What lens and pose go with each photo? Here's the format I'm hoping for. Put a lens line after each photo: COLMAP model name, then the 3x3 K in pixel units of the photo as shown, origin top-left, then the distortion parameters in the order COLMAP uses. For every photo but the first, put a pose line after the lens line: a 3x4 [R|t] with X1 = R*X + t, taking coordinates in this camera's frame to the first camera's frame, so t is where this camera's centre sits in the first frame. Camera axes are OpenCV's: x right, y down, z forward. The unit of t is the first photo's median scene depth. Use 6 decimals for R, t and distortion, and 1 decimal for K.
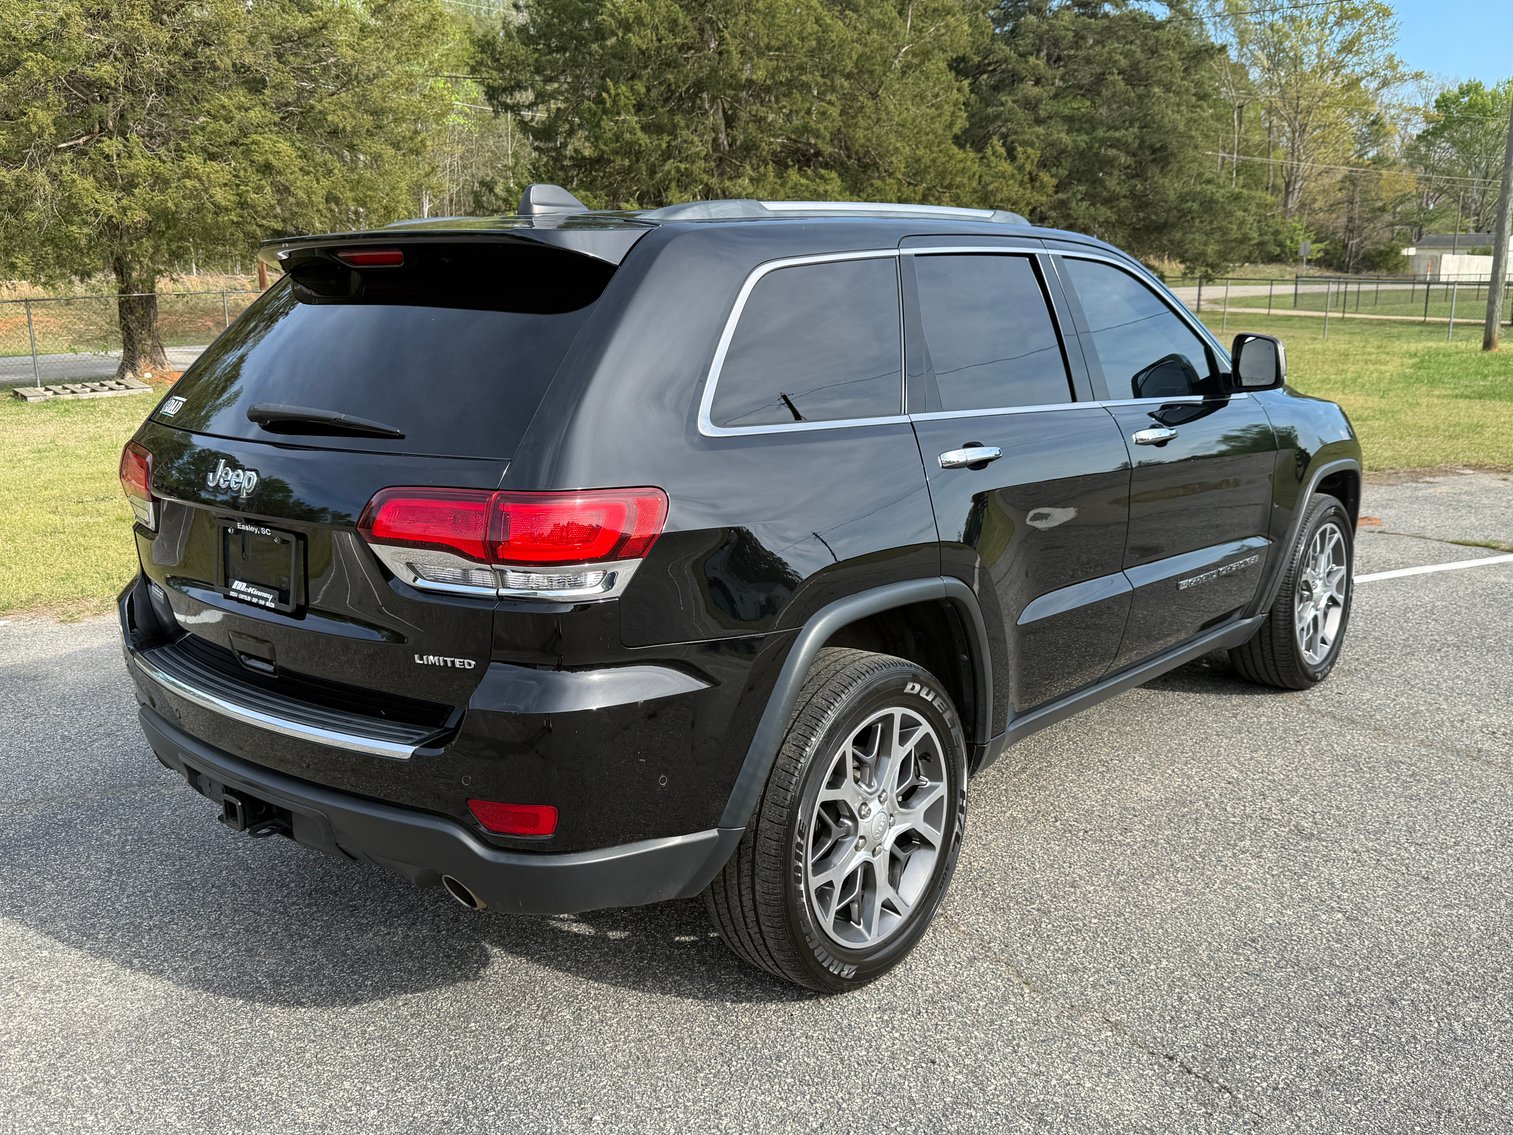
lens RADIAL K [[1365.3, 0, 744.6], [0, 1365.3, 569.7], [0, 0, 1]] dist [0.039560, -0.051086]
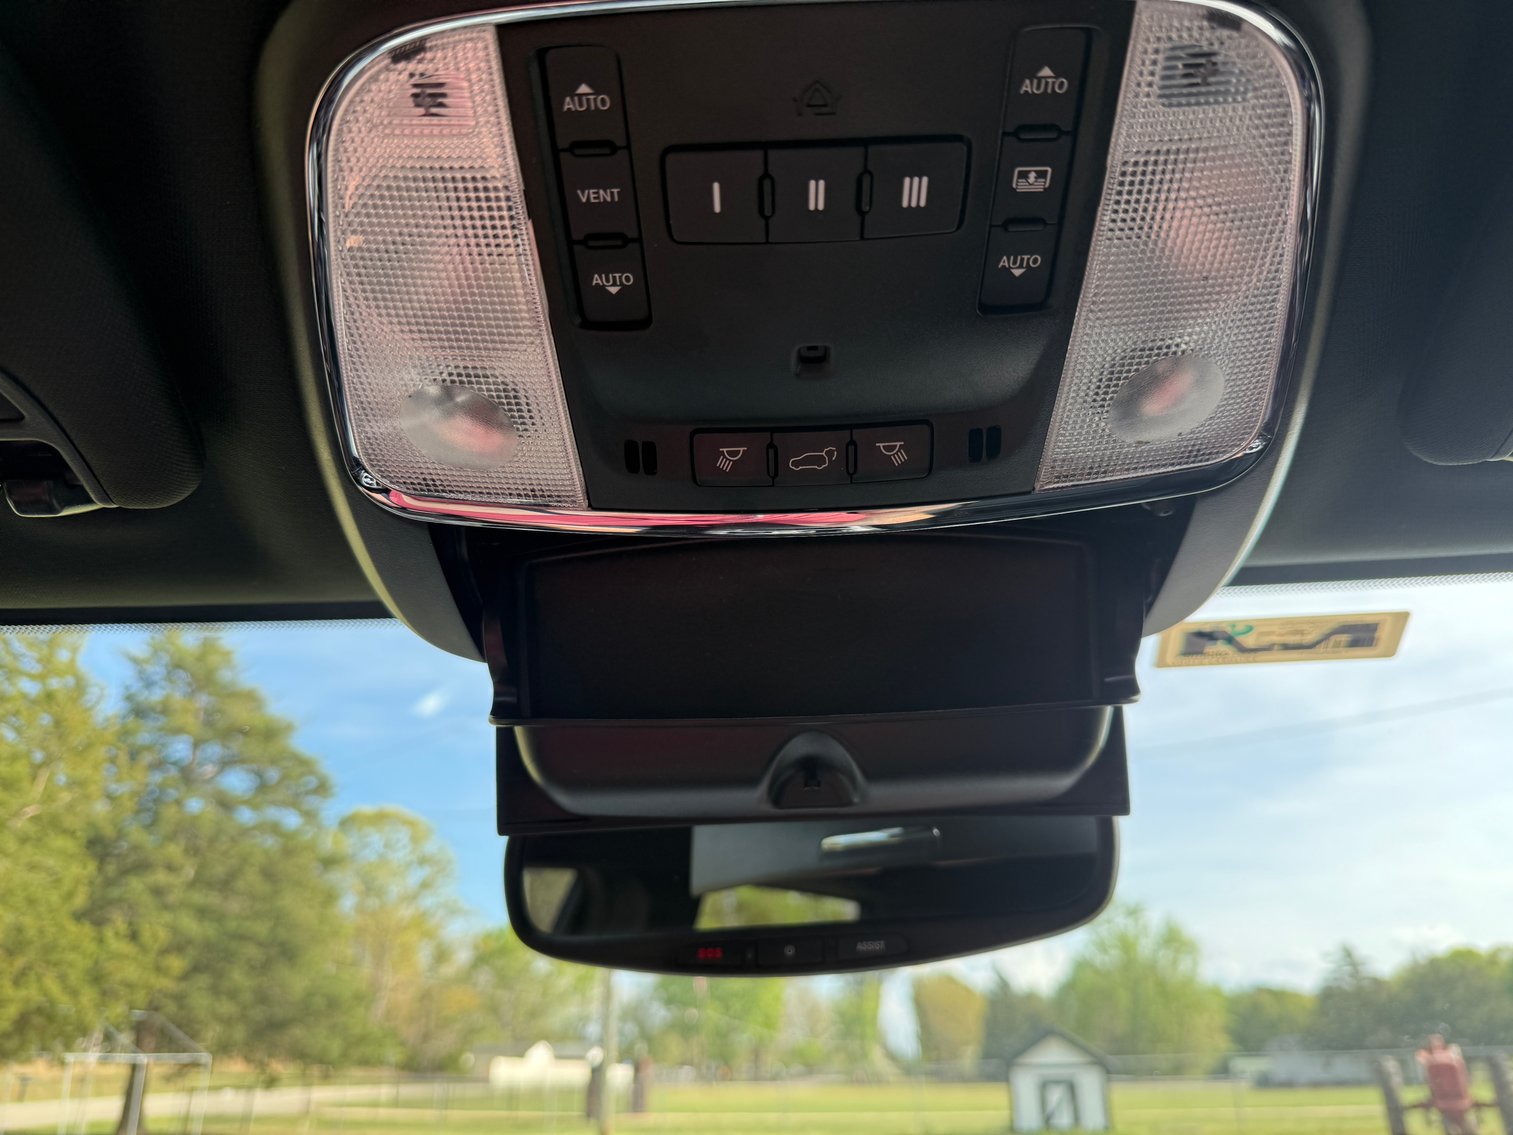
lens RADIAL K [[1096.2, 0, 771.5], [0, 1096.2, 568.0], [0, 0, 1]] dist [-0.009503, 0.007406]
pose [[0.758408, 0.264403, 0.595742, 0.012194], [0.152042, 0.817038, -0.556176, -0.024944], [-0.633798, 0.512386, 0.579448, 0.150098]]
